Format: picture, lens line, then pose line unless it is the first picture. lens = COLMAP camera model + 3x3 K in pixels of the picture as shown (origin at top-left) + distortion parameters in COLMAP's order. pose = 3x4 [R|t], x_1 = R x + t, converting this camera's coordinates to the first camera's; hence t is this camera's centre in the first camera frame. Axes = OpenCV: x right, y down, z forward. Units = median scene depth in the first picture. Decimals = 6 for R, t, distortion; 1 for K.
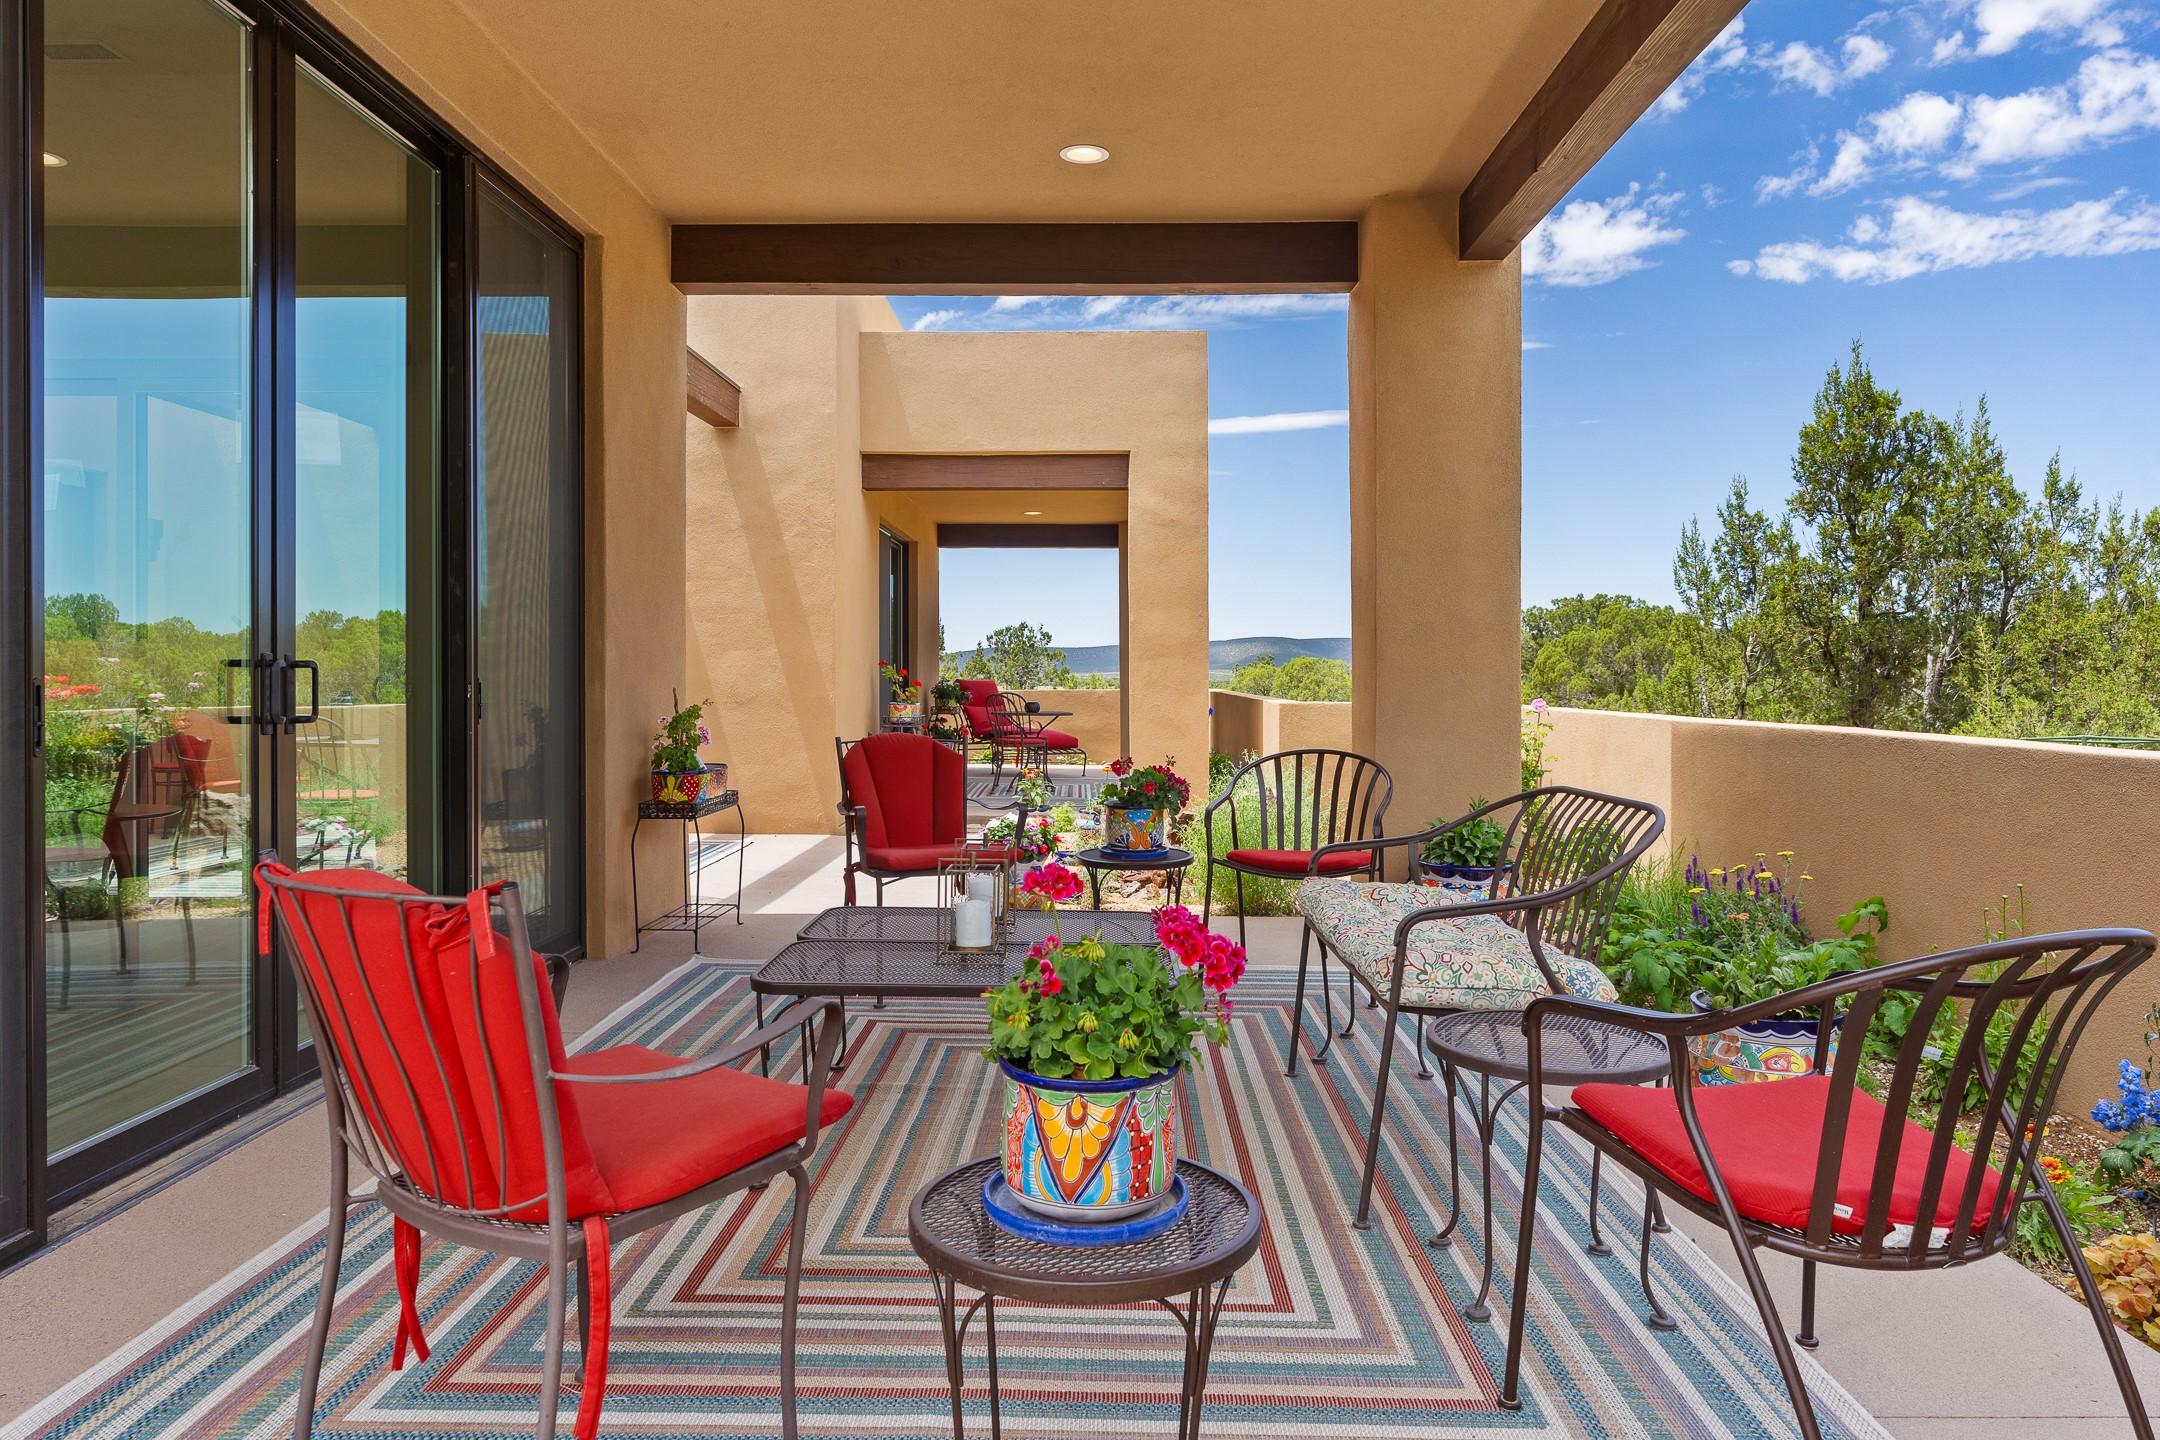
lens RADIAL K [[1392.6, 0, 1080.0], [0, 1392.6, 720.0], [0, 0, 1]] dist [0.002273, 0.000353]
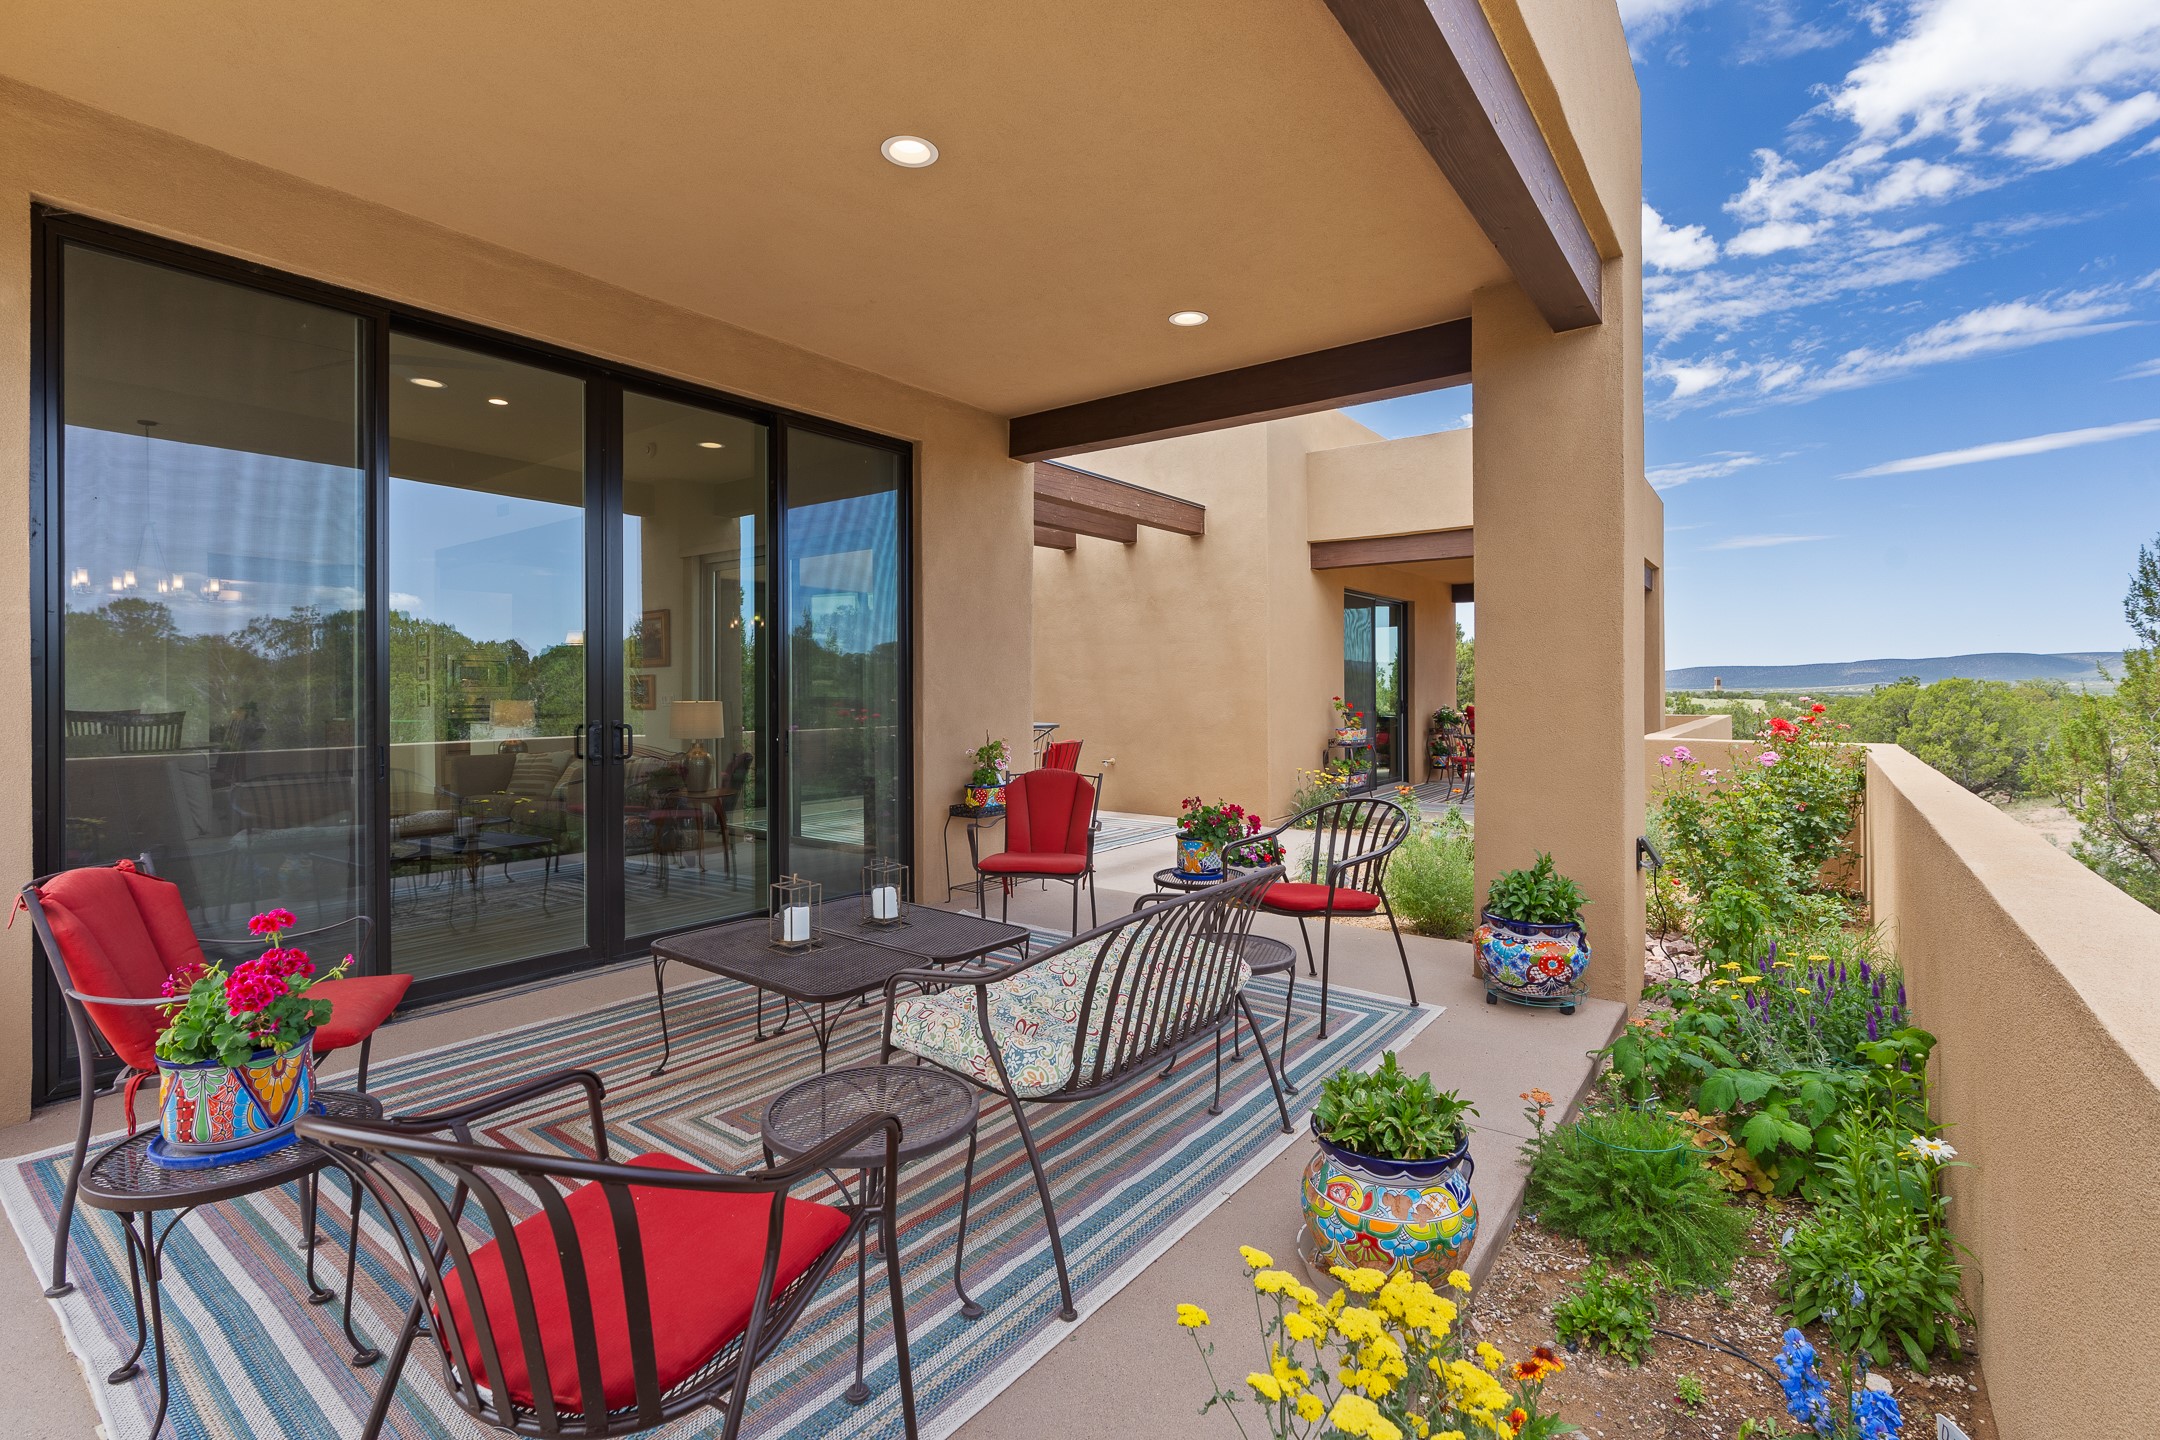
lens RADIAL K [[973.2, 0, 1083.7], [0, 973.2, 707.6], [0, 0, 1]] dist [-0.012686, 0.000336]
pose [[0.812478, 0.009082, -0.582921, 0.248428], [-0.019161, 0.999754, -0.011129, -0.021662], [0.582677, 0.020211, 0.812453, 0.128411]]
